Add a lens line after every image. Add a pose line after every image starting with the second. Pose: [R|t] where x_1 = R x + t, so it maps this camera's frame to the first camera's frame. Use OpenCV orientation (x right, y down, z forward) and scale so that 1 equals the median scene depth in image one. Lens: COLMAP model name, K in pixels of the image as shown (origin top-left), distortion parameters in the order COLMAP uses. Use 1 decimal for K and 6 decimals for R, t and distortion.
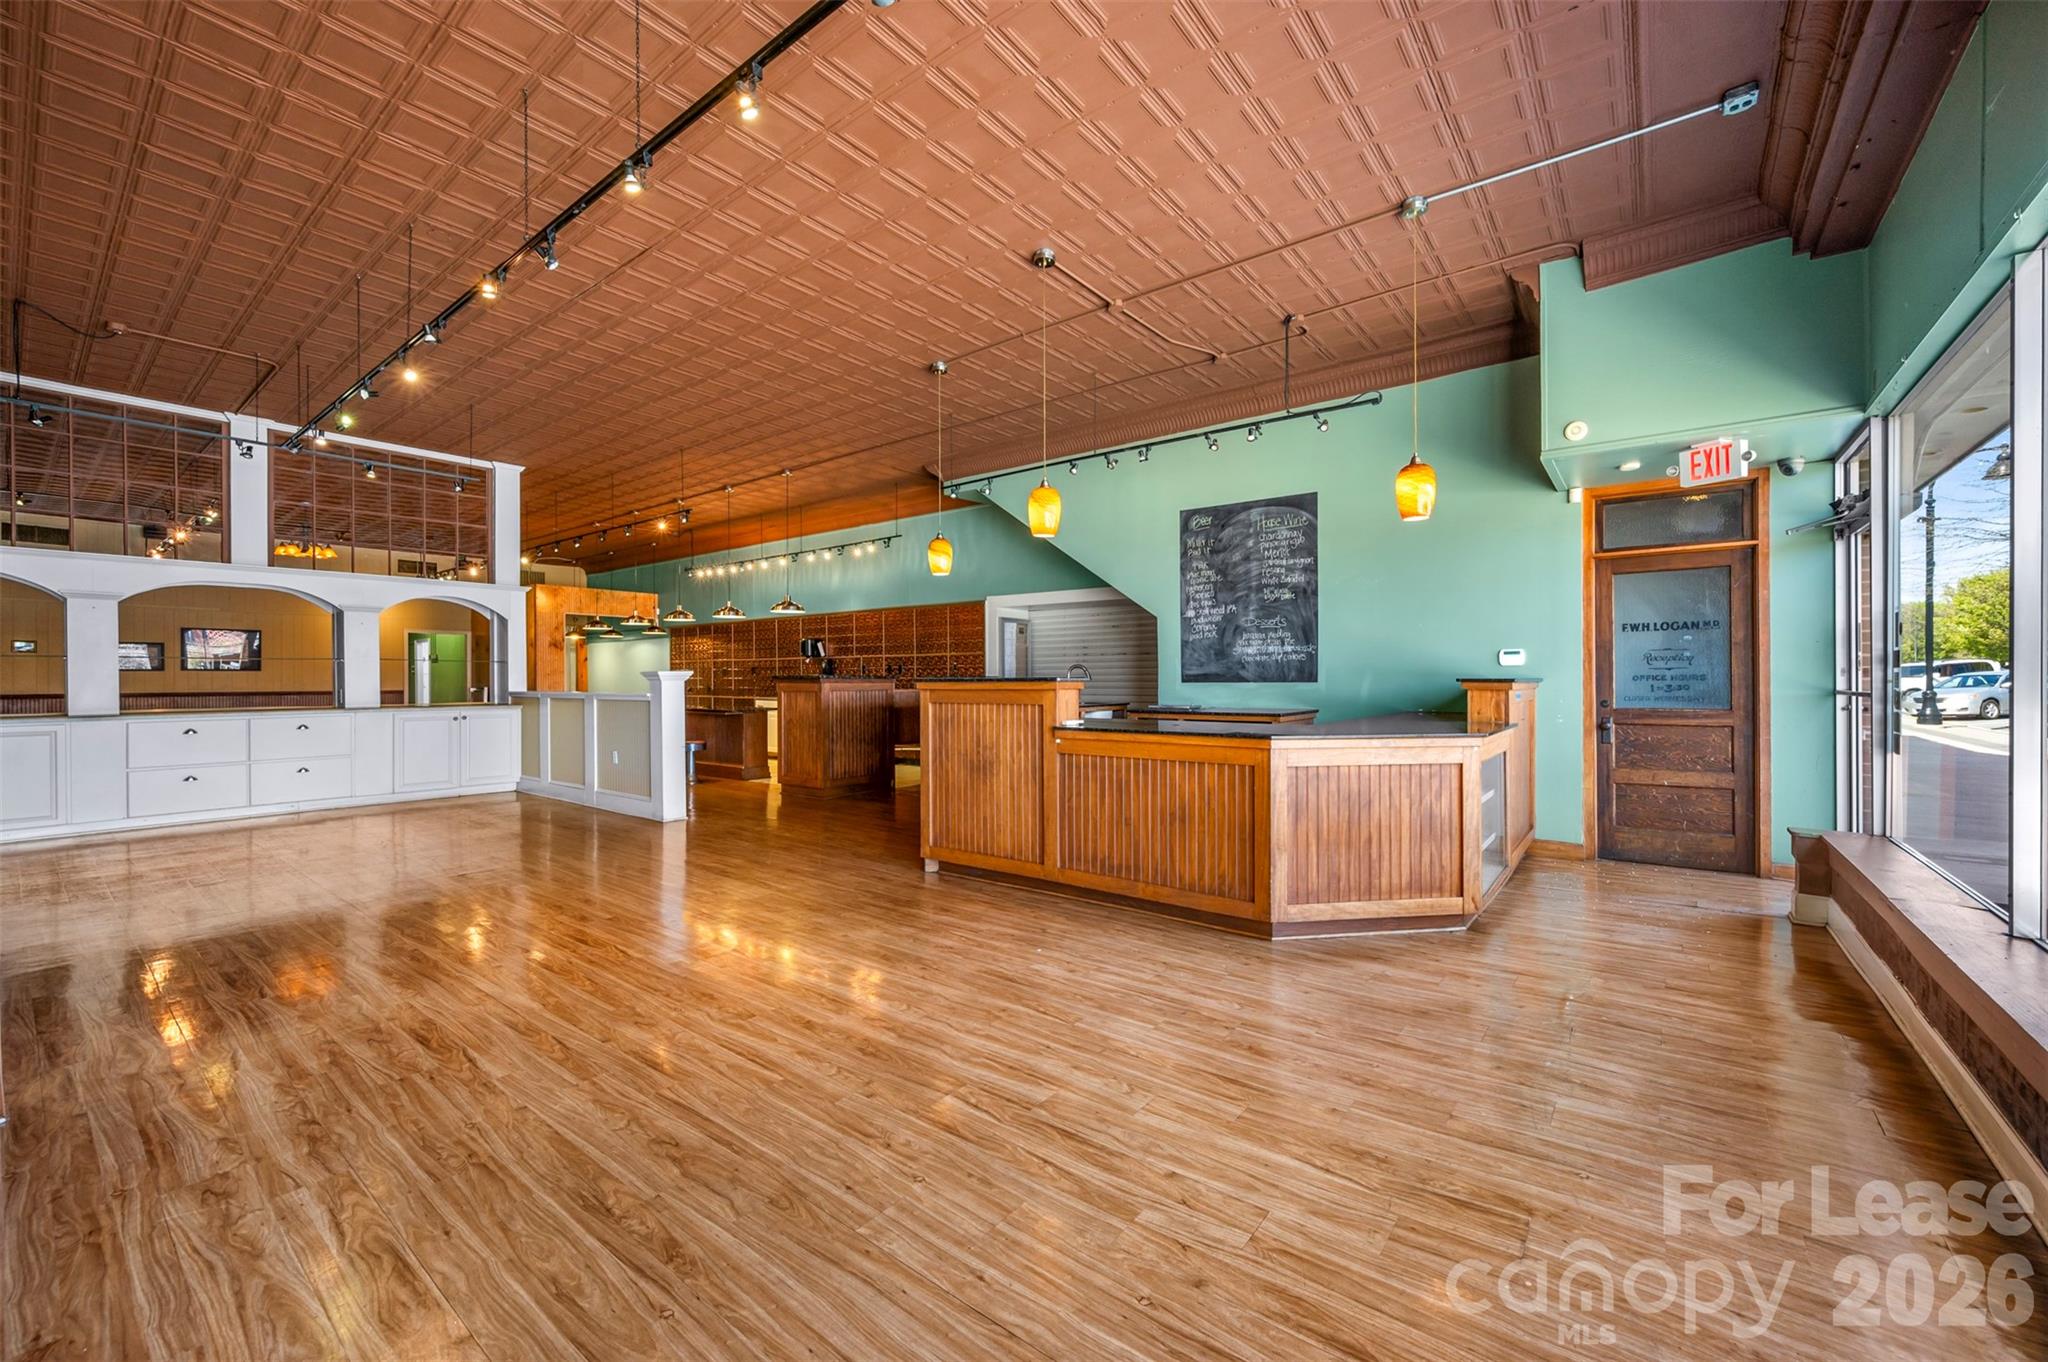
lens RADIAL K [[810.0, 0, 1020.4], [0, 810.0, 678.6], [0, 0, 1]] dist [0.004203, 0.000453]
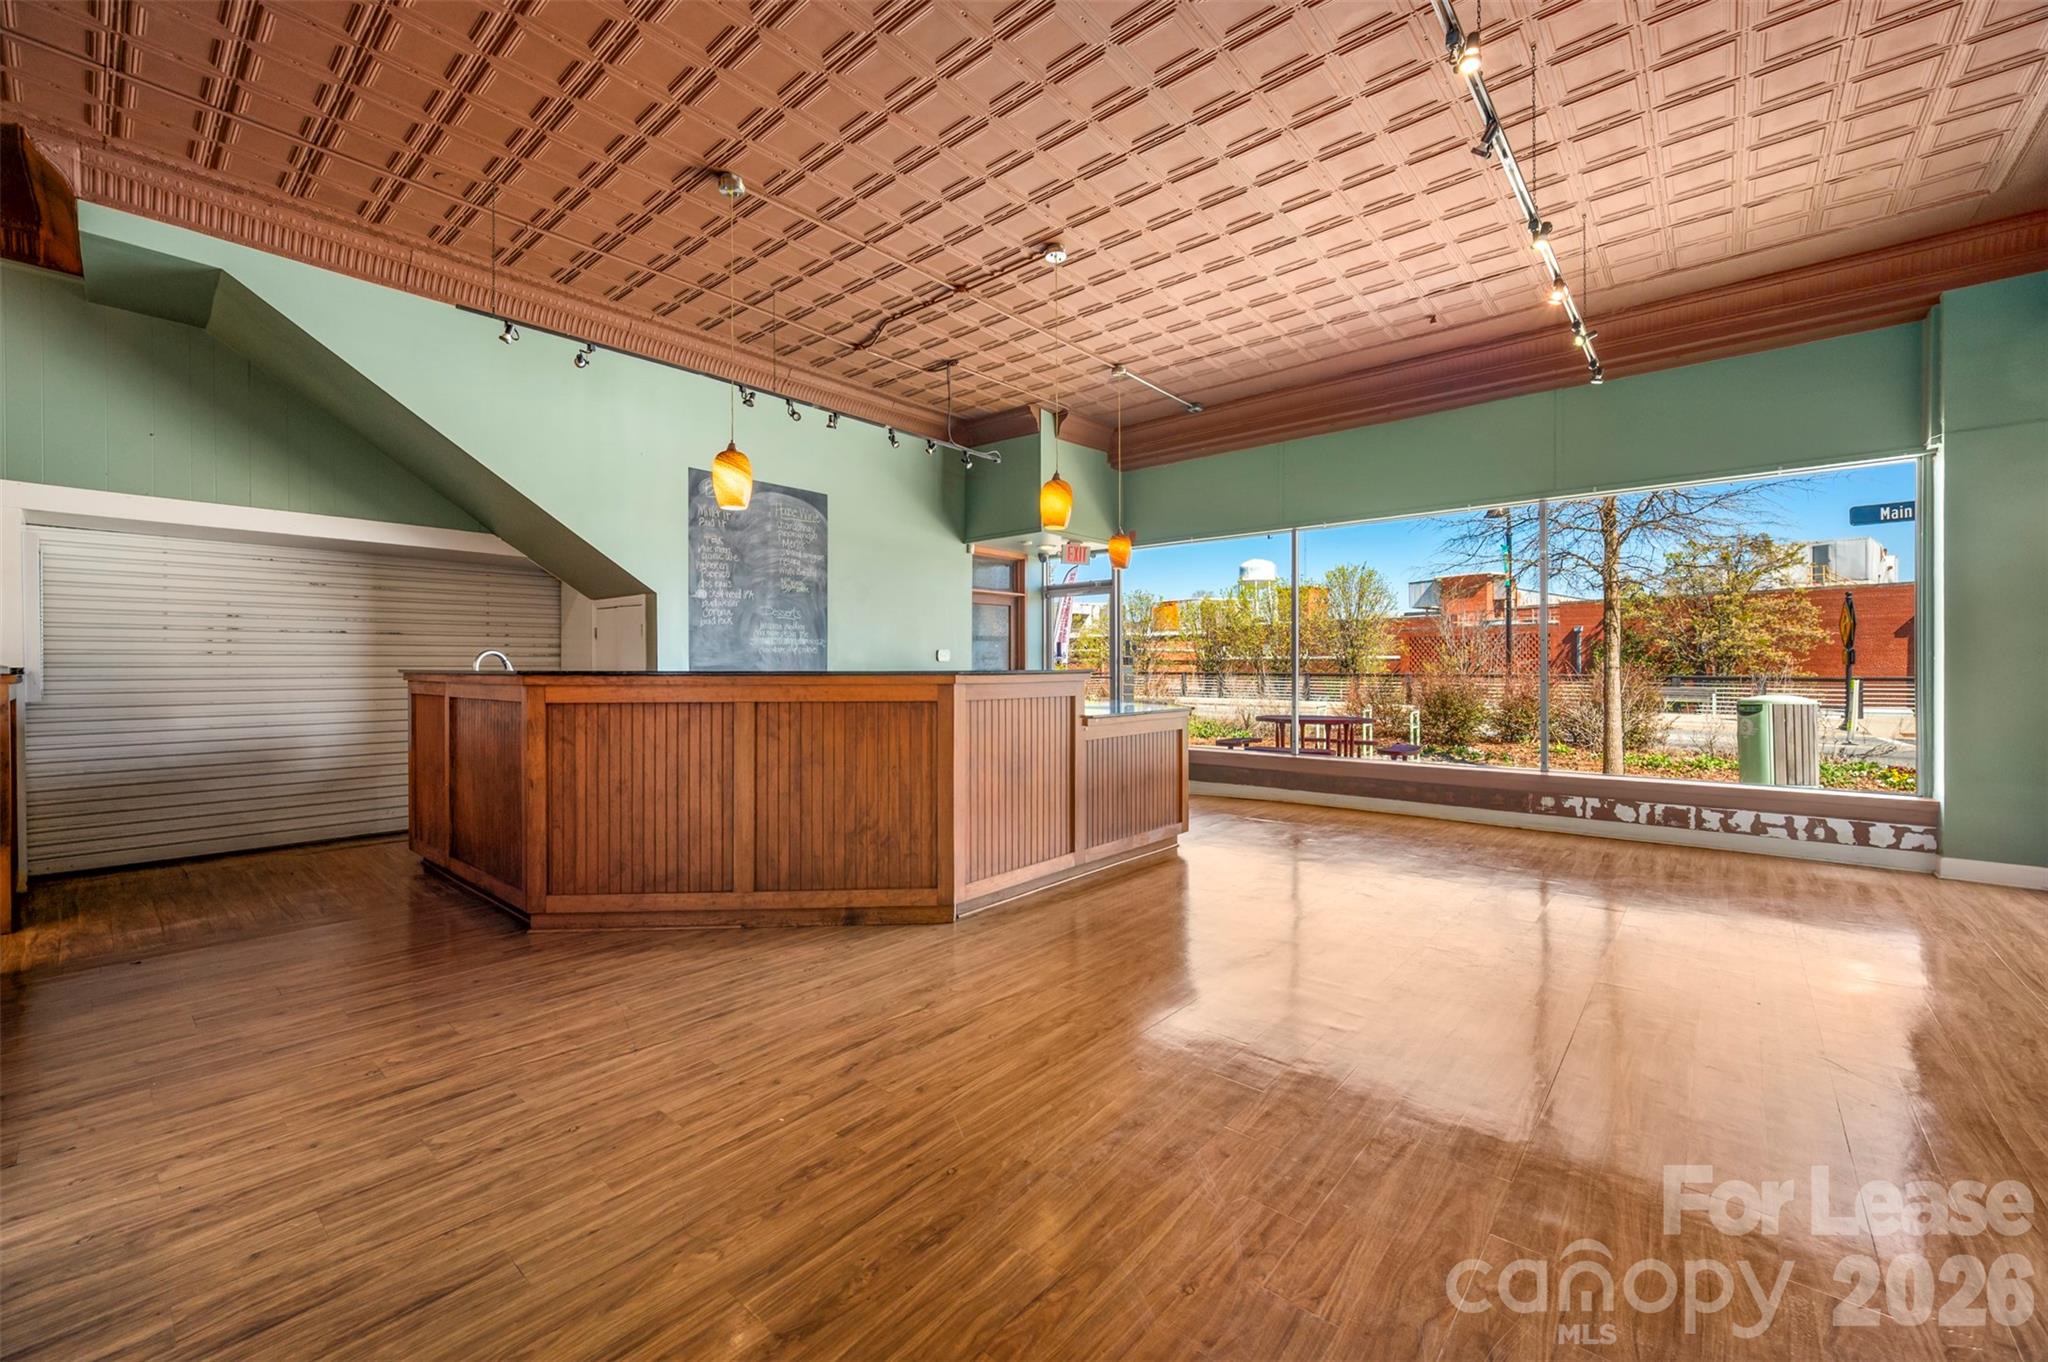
lens RADIAL K [[810.0, 0, 1032.7], [0, 810.0, 670.1], [0, 0, 1]] dist [0.004203, 0.000453]
pose [[0.042052, -0.001812, 0.999114, -0.653639], [0.003334, 0.999993, 0.001673, -0.001757], [-0.999110, 0.003261, 0.042058, 0.660796]]
